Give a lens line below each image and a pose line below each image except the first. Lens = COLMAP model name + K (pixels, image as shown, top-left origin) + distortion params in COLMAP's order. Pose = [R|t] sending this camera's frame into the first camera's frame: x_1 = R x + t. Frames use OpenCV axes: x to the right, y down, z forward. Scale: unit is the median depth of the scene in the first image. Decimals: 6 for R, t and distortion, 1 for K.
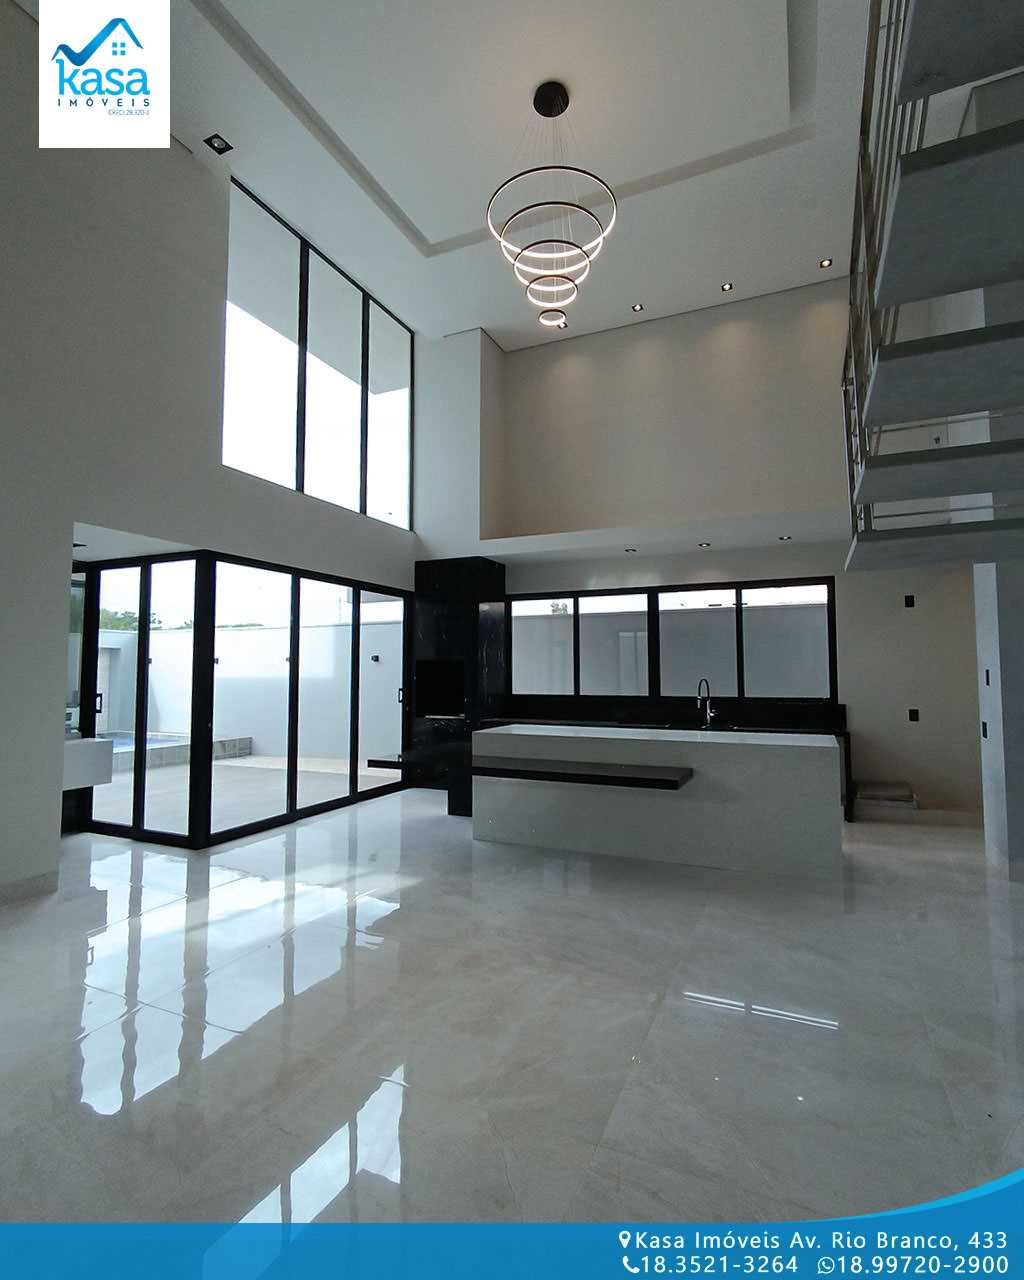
lens RADIAL K [[657.2, 0, 514.4], [0, 657.2, 630.7], [0, 0, 1]] dist [-0.002540, 0.000282]
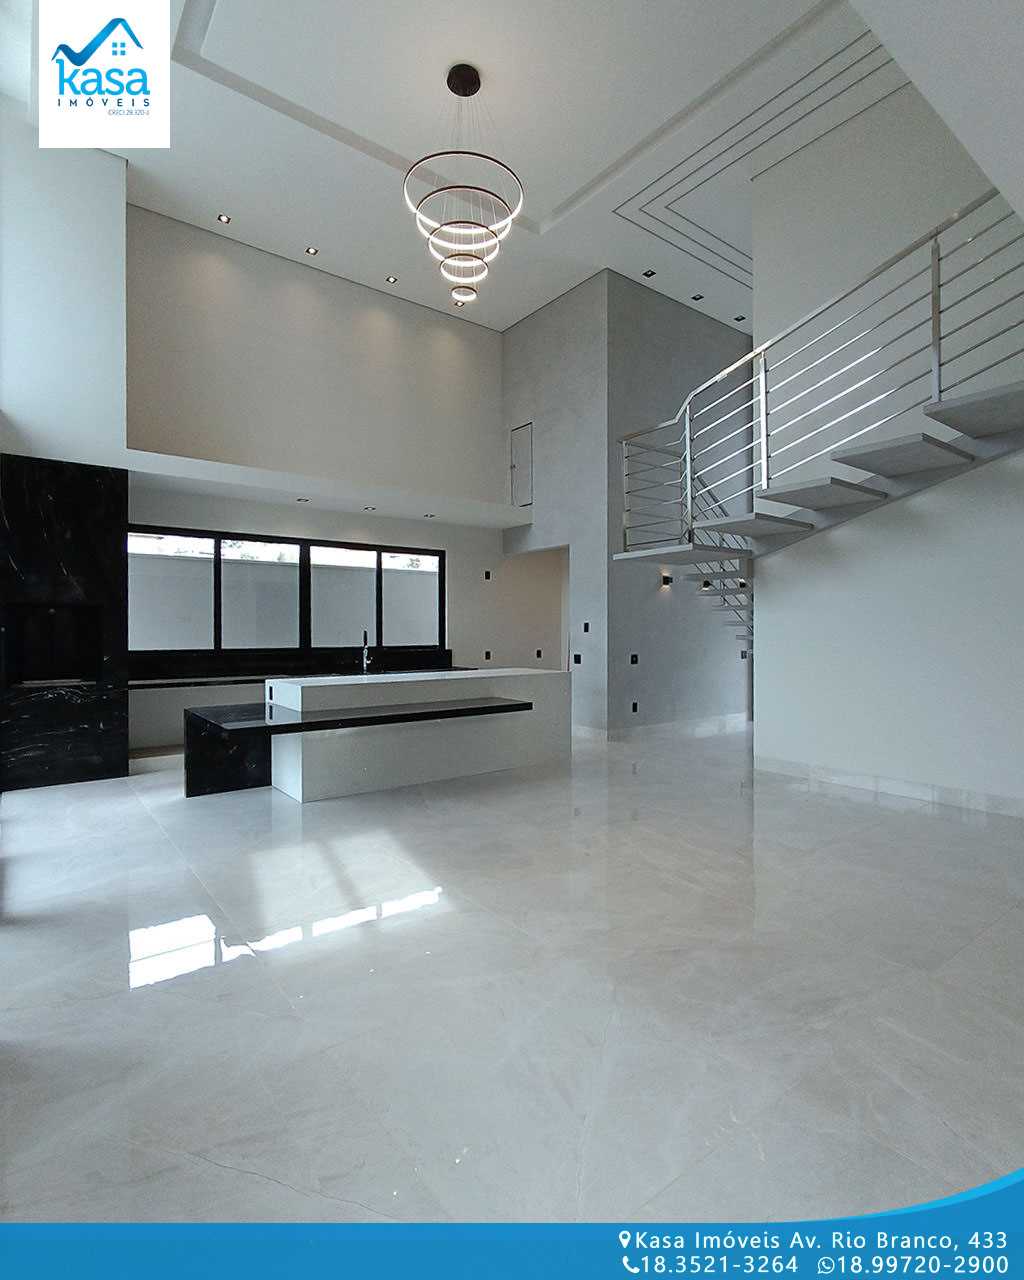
lens RADIAL K [[657.2, 0, 514.4], [0, 657.2, 630.7], [0, 0, 1]] dist [-0.002540, 0.000282]
pose [[0.467676, -0.001825, 0.883898, -0.533086], [-0.061470, 0.997510, 0.034584, 0.018394], [-0.881760, -0.070507, 0.466399, 0.240616]]
